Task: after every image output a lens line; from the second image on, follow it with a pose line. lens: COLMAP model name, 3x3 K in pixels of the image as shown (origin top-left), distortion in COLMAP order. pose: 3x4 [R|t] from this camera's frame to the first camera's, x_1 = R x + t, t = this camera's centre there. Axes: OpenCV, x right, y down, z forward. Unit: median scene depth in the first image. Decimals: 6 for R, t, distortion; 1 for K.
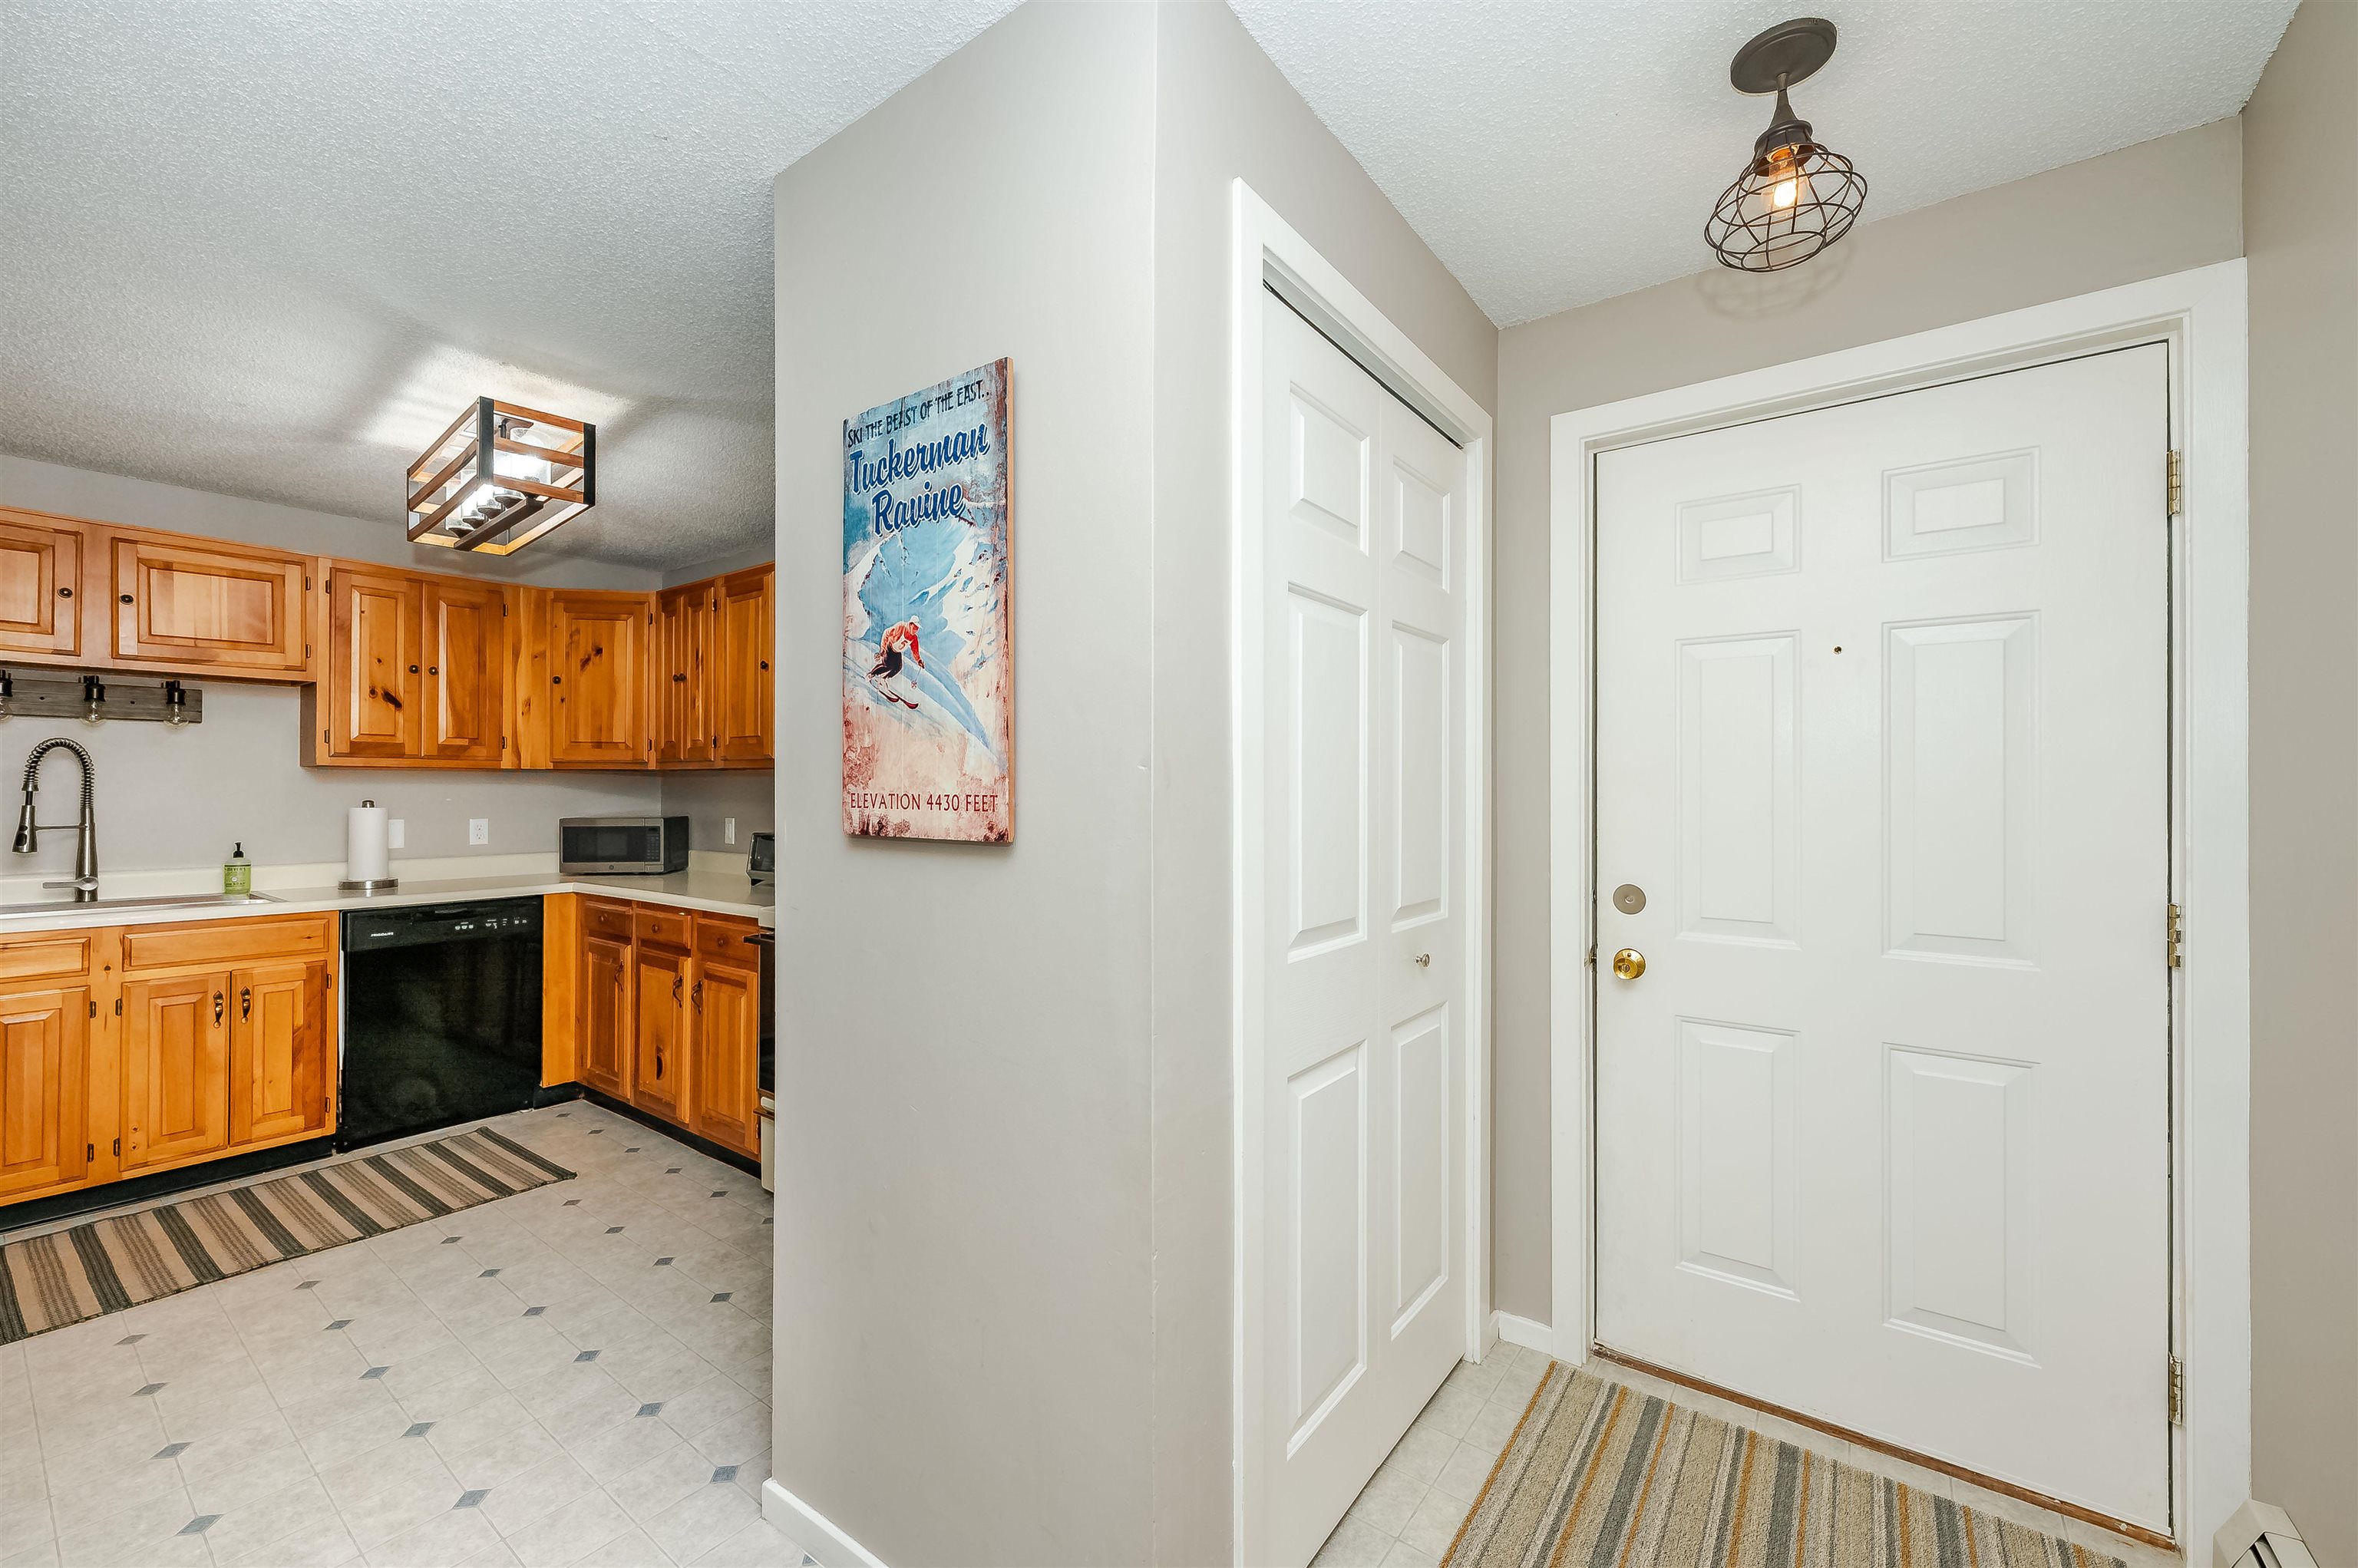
lens RADIAL K [[960.8, 0, 1169.0], [0, 960.8, 773.0], [0, 0, 1]] dist [0.000087, -0.000390]
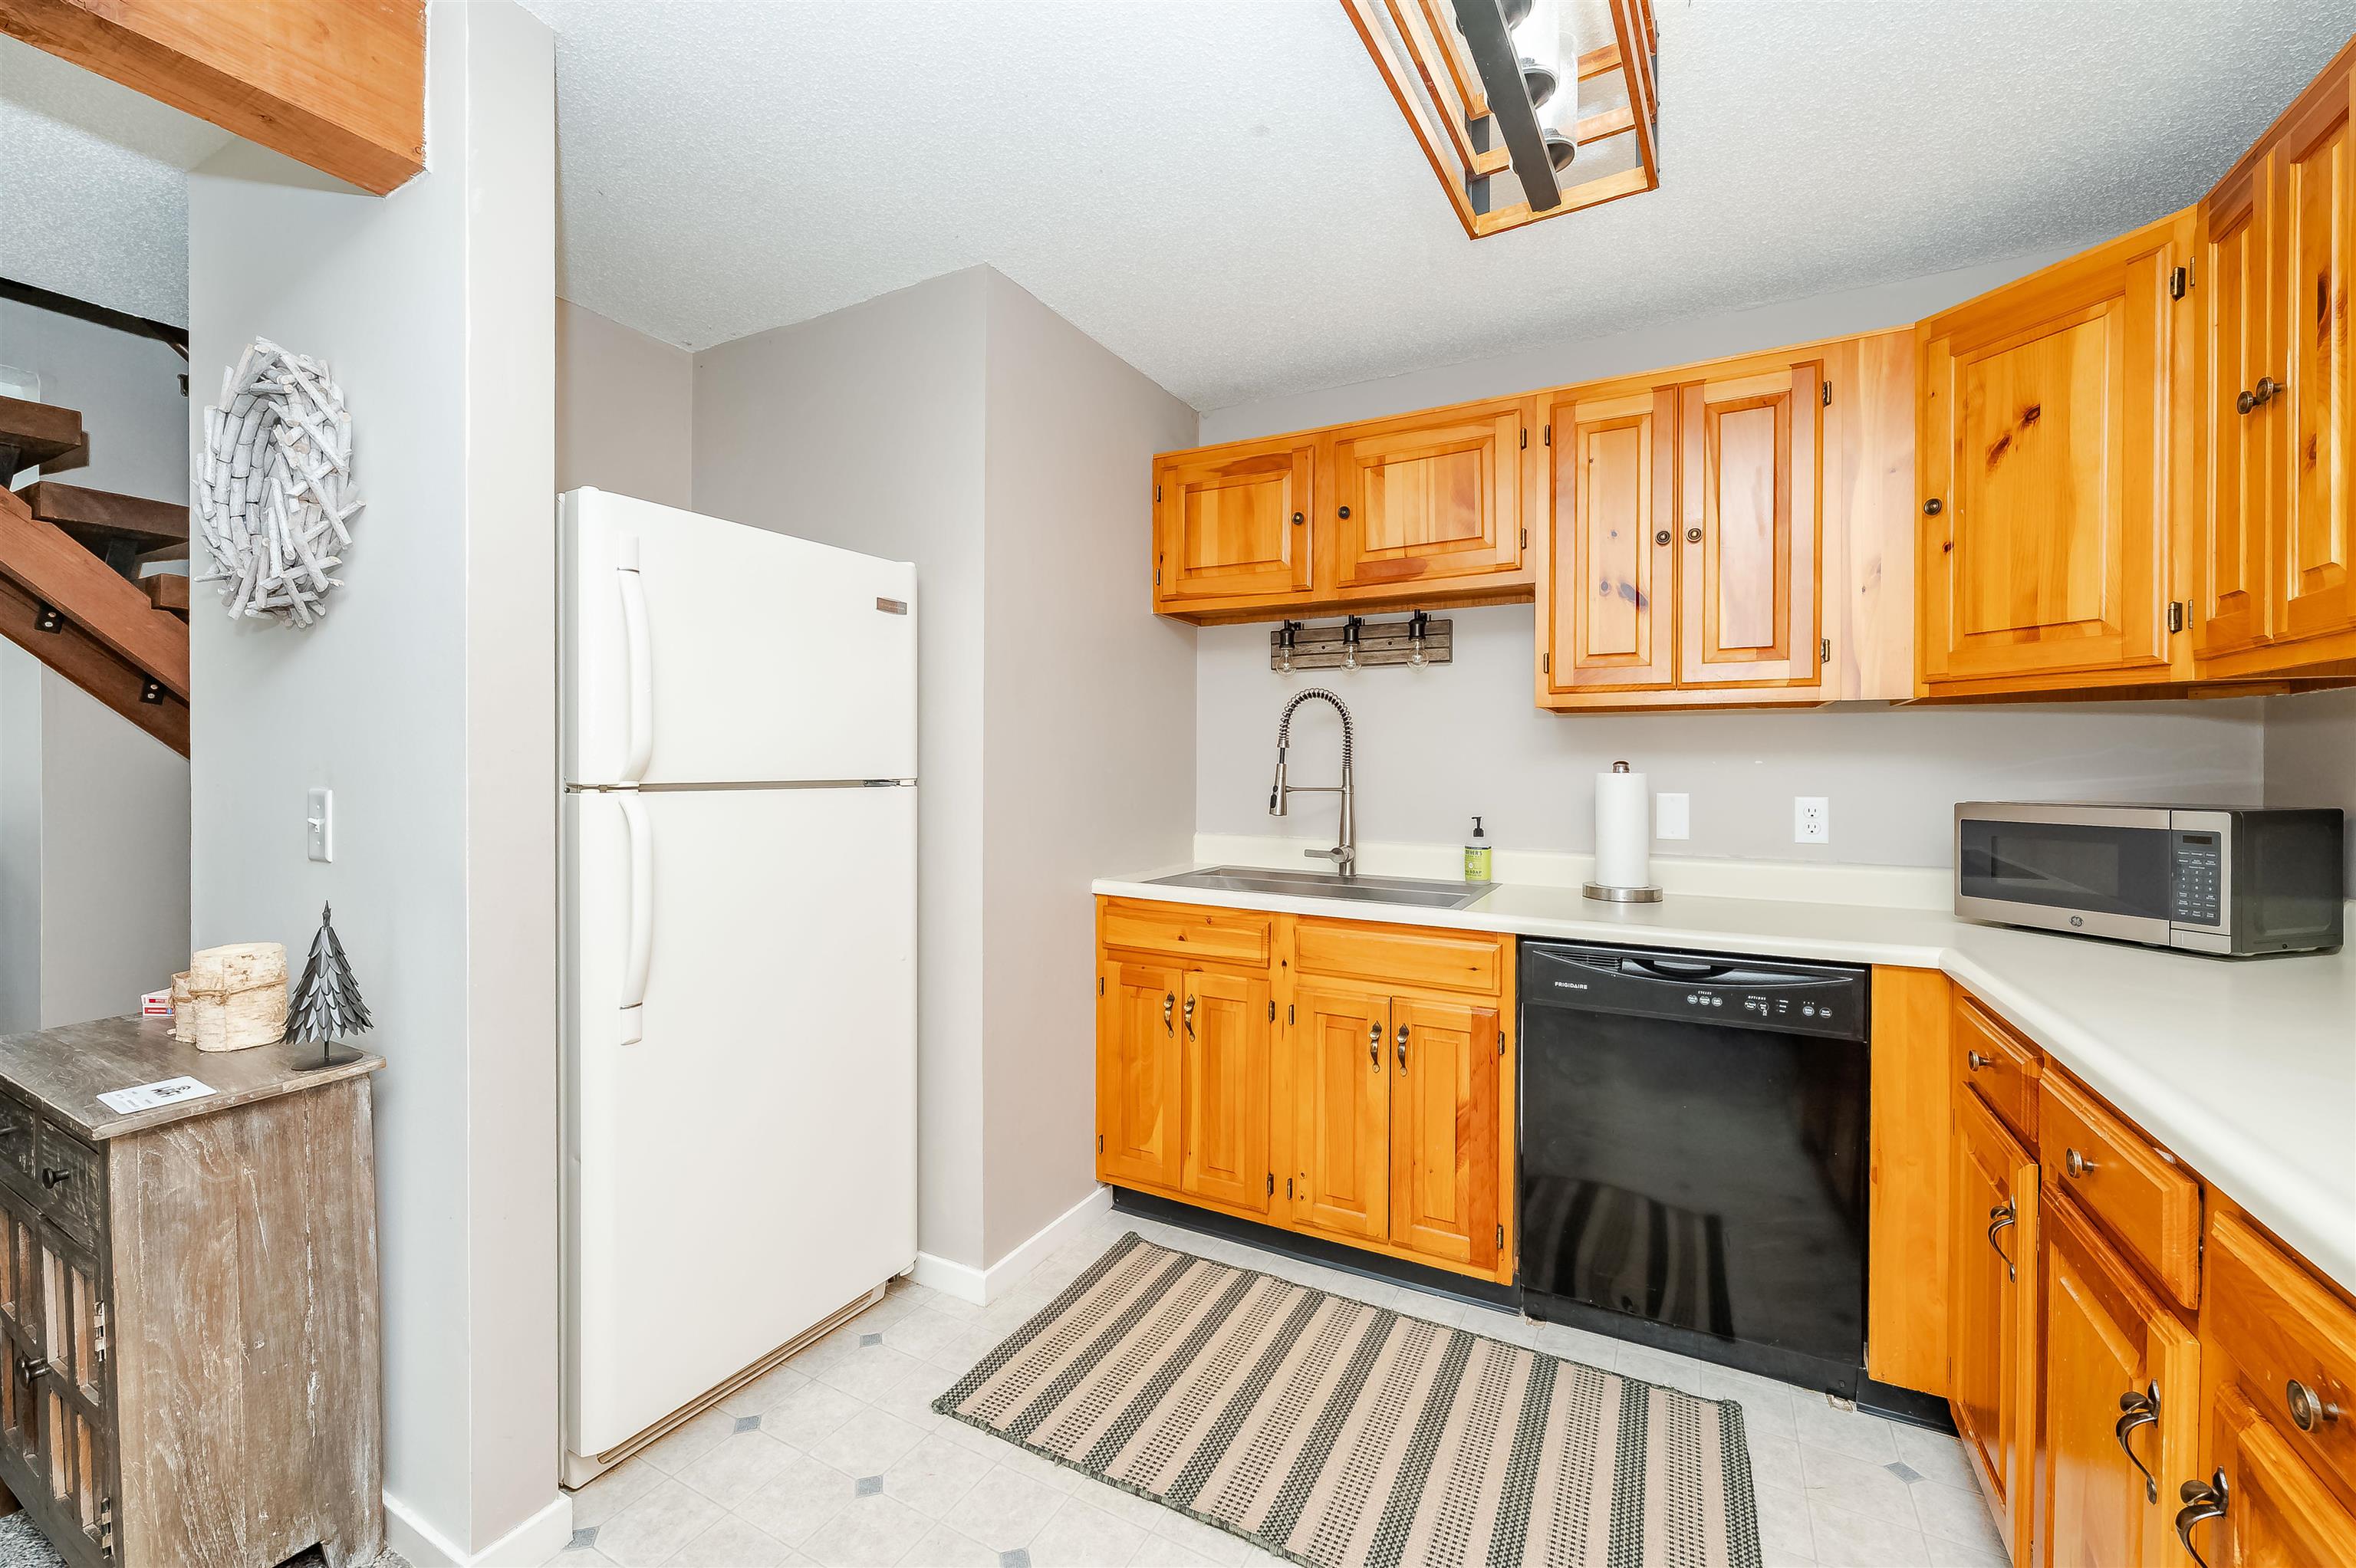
lens RADIAL K [[960.0, 0, 1168.0], [0, 960.0, 773.0], [0, 0, 1]] dist [0.000087, -0.000390]
pose [[0.148369, 0.009459, -0.988887, -0.264973], [0.016204, 0.999797, 0.011994, 0.025456], [0.988799, -0.017804, 0.148186, 0.649800]]
